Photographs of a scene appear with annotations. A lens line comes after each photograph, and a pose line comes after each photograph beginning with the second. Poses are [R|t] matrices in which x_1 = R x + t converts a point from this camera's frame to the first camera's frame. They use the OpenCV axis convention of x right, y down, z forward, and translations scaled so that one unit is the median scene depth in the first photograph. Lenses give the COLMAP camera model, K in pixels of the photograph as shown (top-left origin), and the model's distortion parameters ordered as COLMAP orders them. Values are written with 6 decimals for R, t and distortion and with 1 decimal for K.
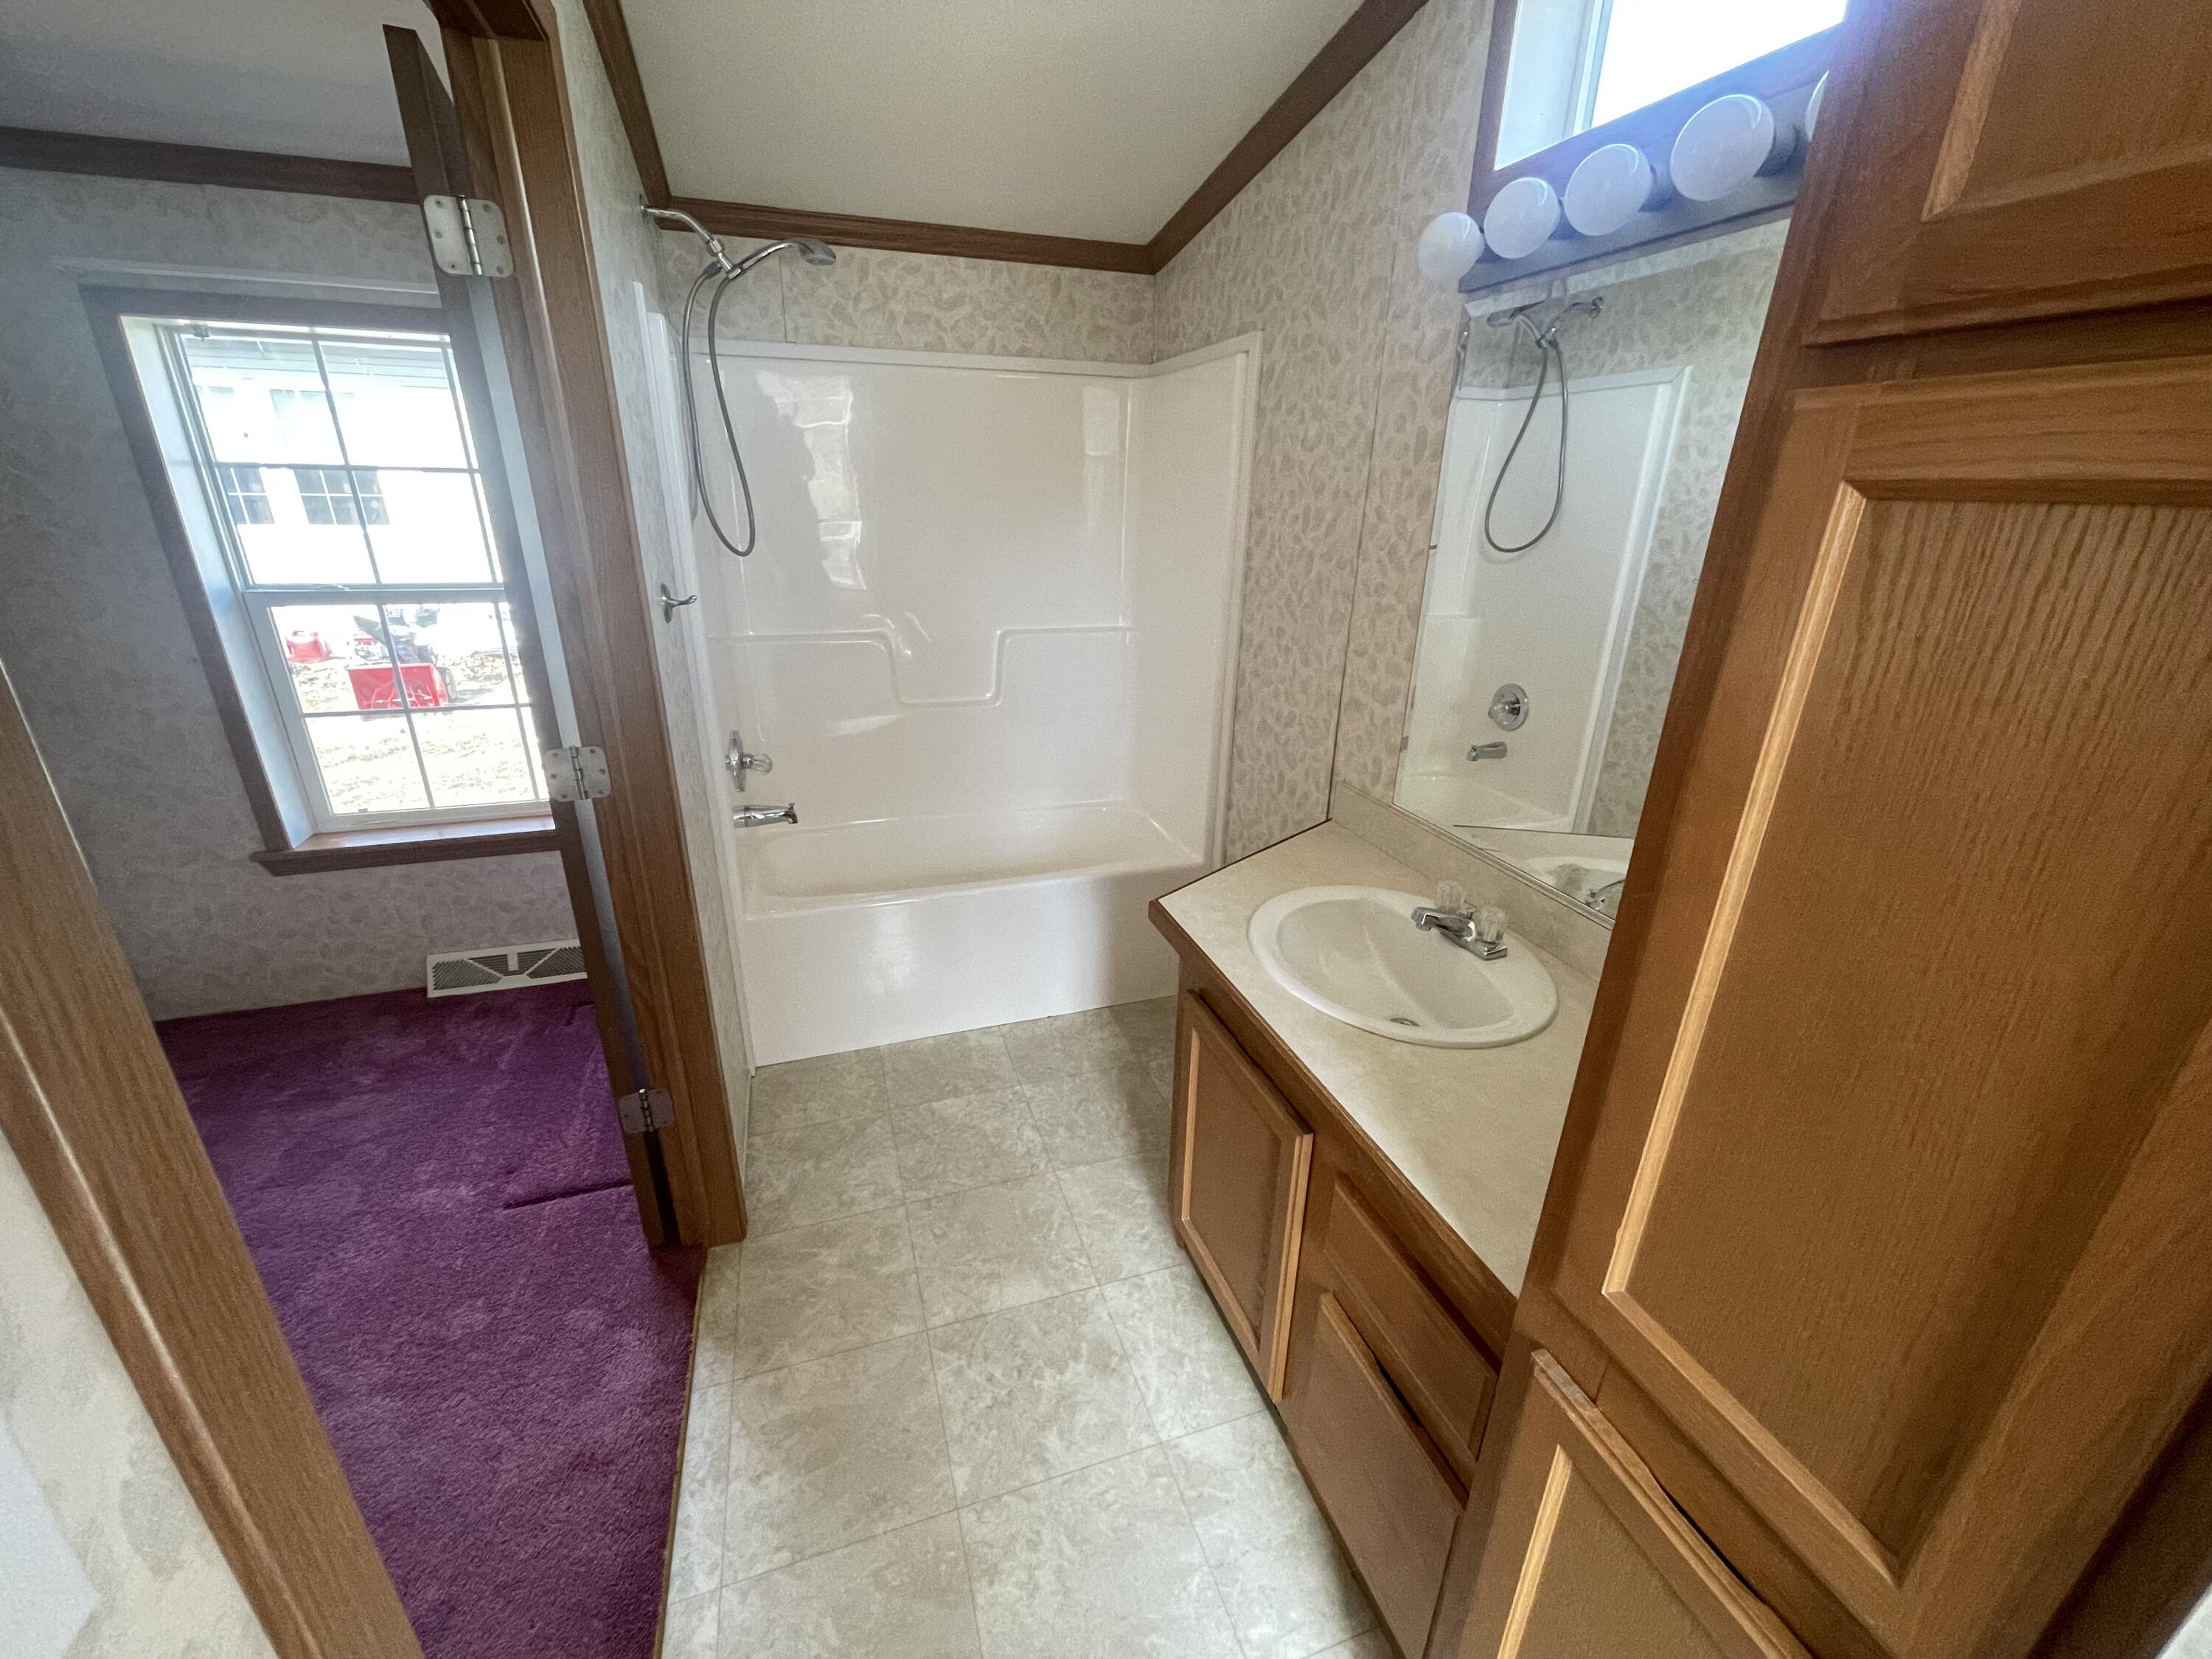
lens RADIAL K [[891.0, 0, 1100.7], [0, 891.0, 829.3], [0, 0, 1]] dist [-0.003298, 0.004253]
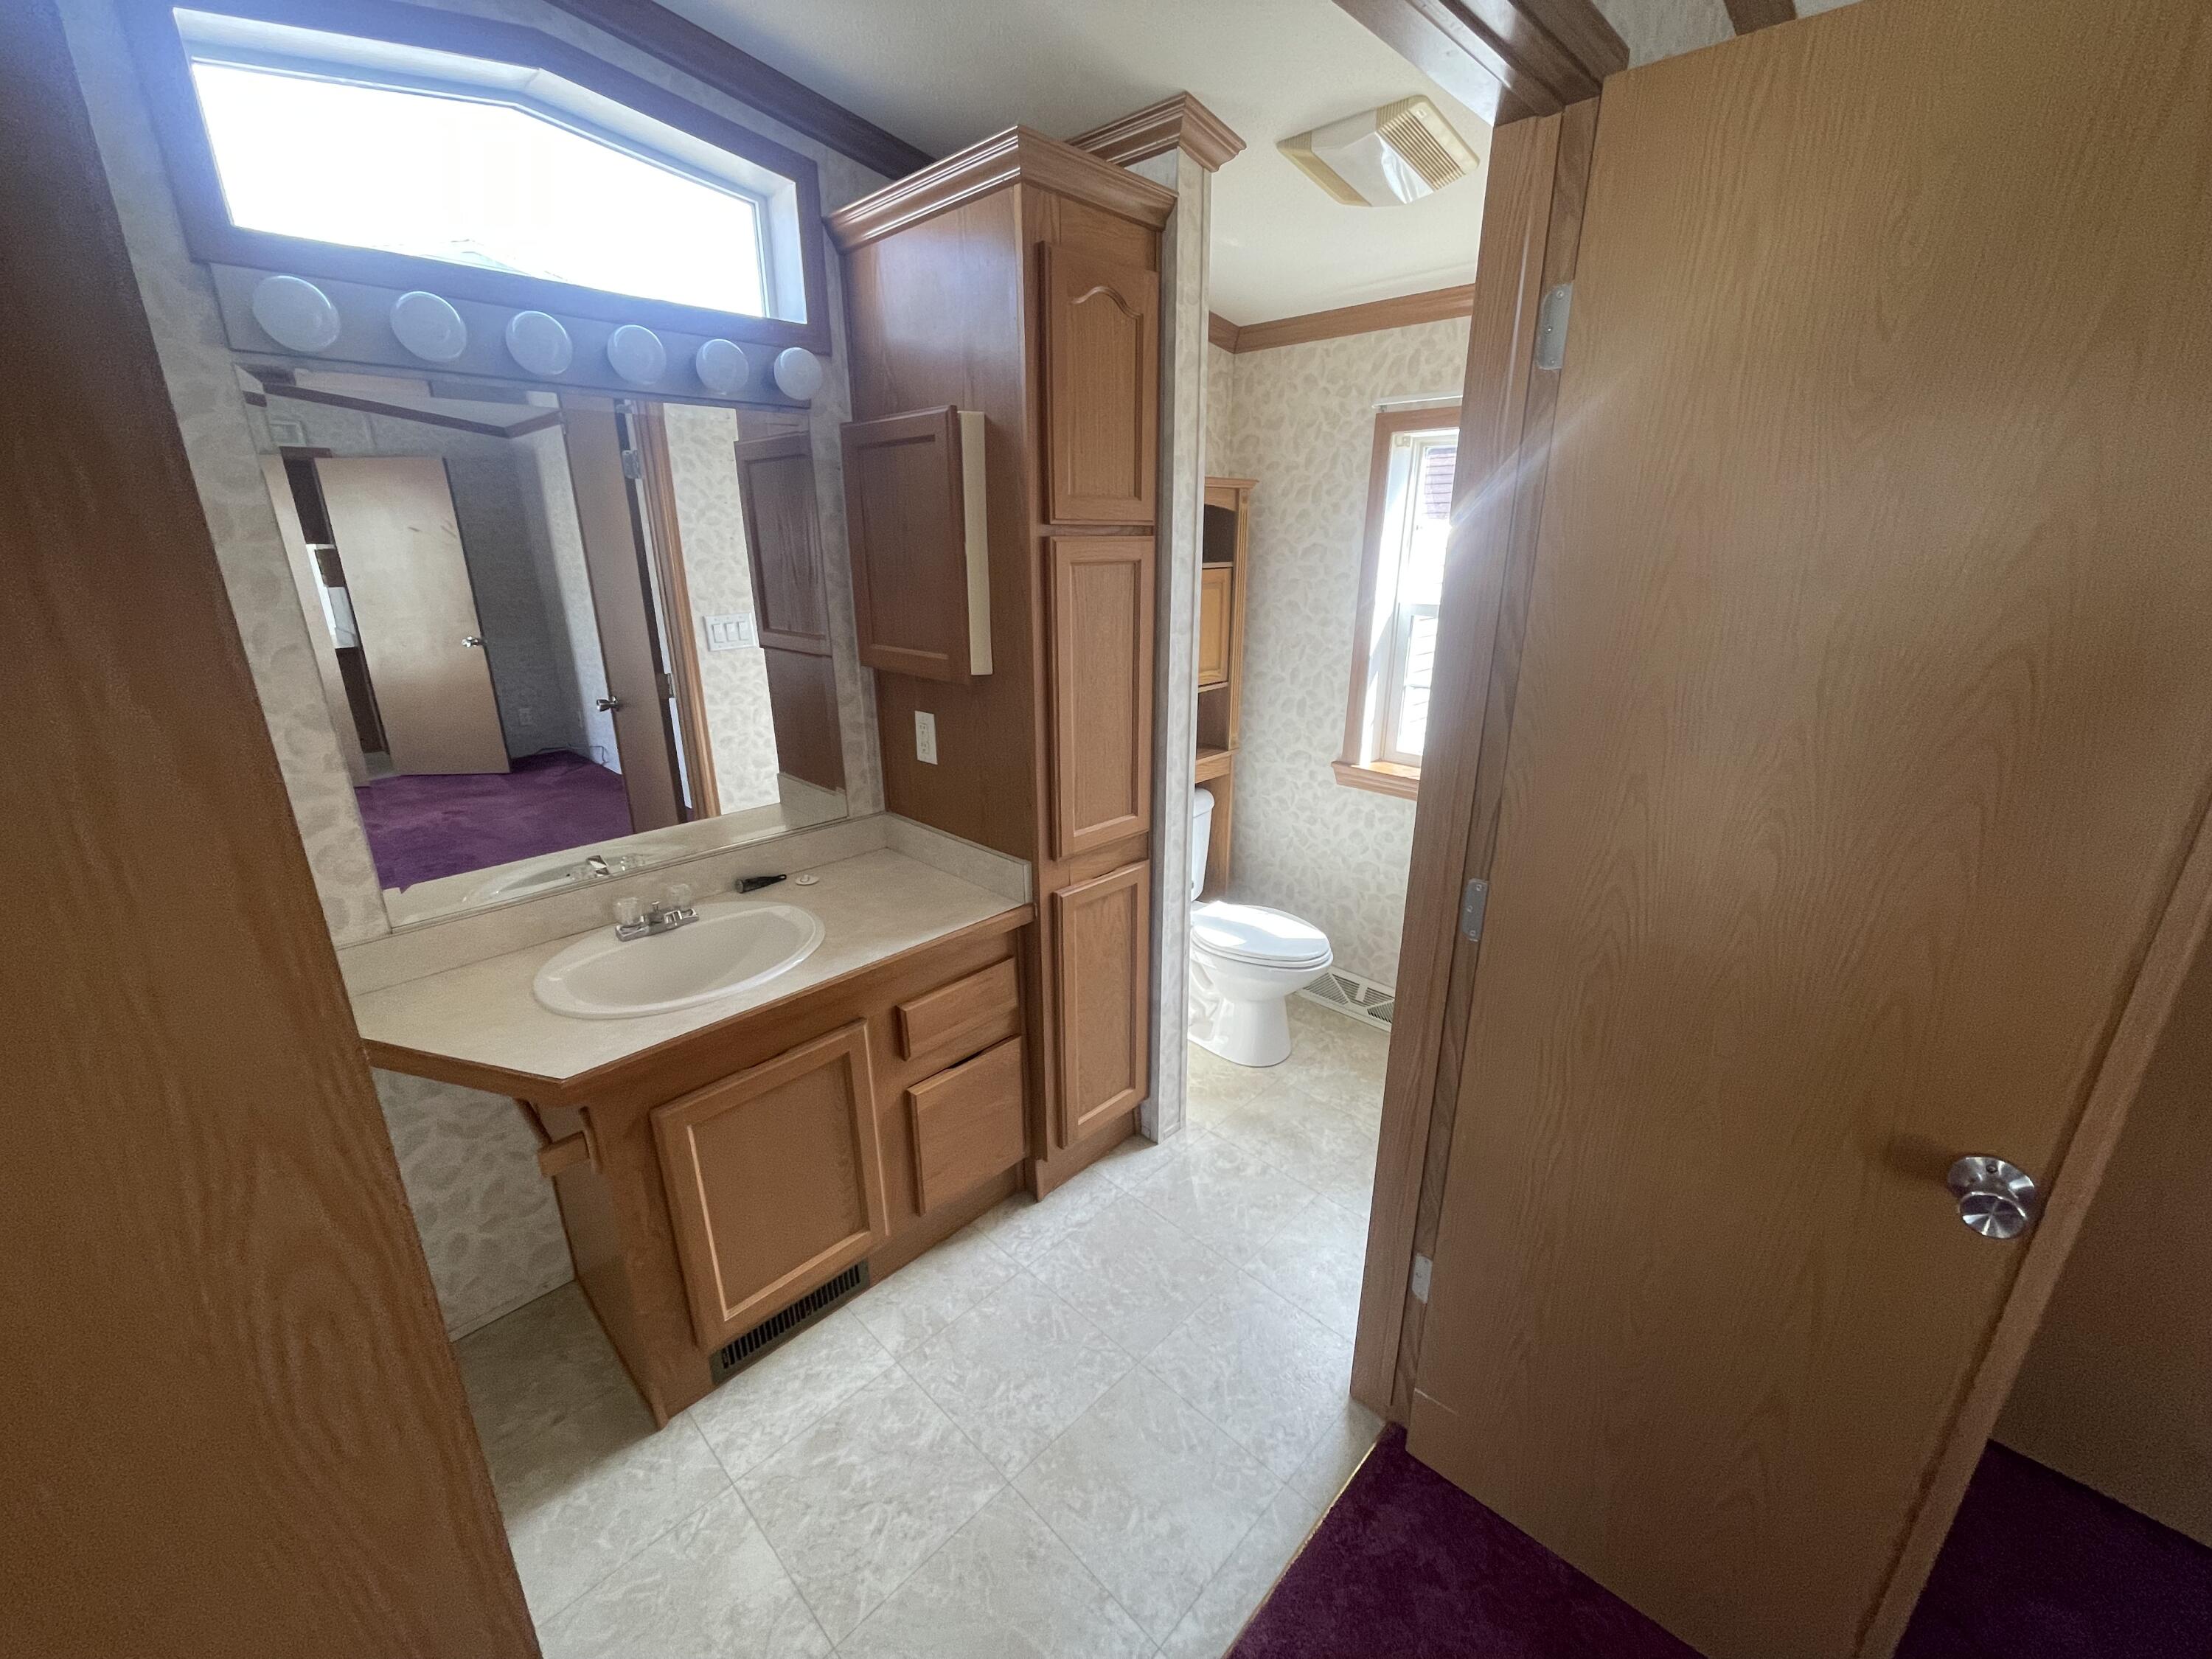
lens RADIAL K [[891.0, 0, 1100.7], [0, 891.0, 829.3], [0, 0, 1]] dist [-0.003298, 0.004253]
pose [[-0.458614, -0.279042, 0.843688, -0.770064], [0.317068, 0.835544, 0.448702, -0.310443], [-0.830145, 0.473288, -0.294717, 0.713230]]
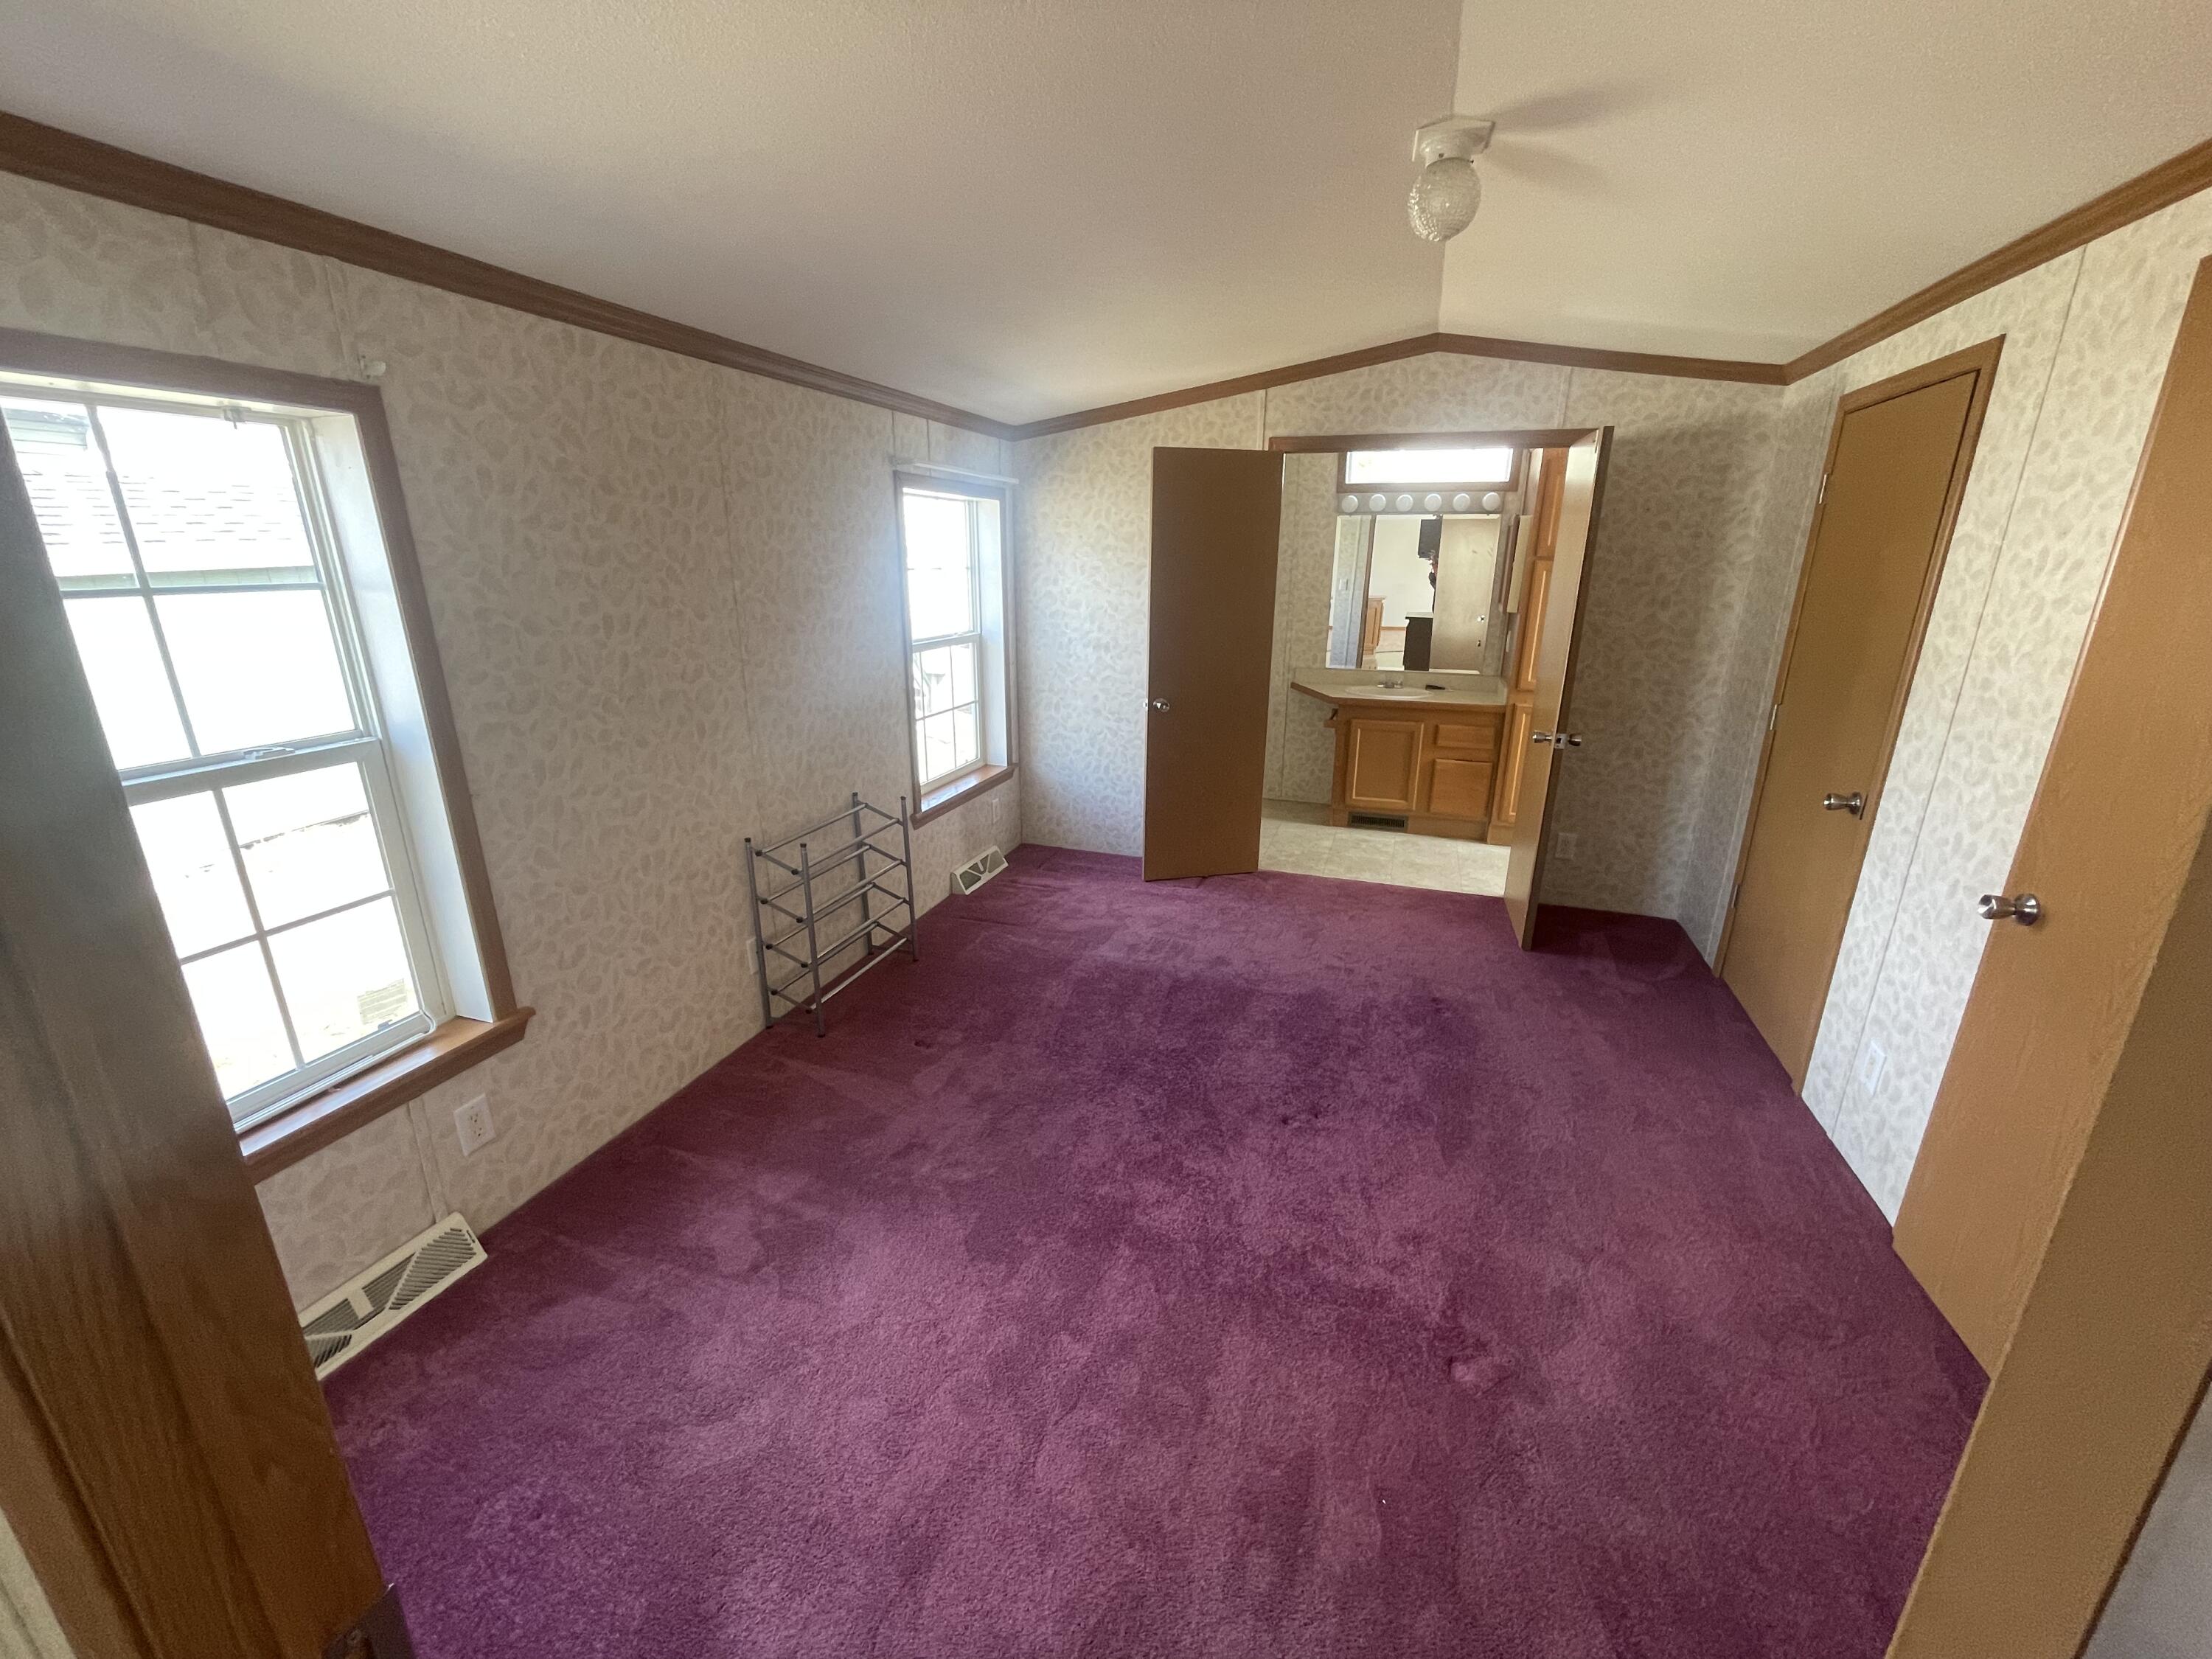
lens RADIAL K [[891.0, 0, 1100.7], [0, 891.0, 829.3], [0, 0, 1]] dist [-0.003298, 0.004253]
pose [[0.608774, -0.250693, 0.752693, -2.884429], [0.286655, 0.954170, 0.085952, 0.016417], [-0.739745, 0.163438, 0.652736, -0.368736]]
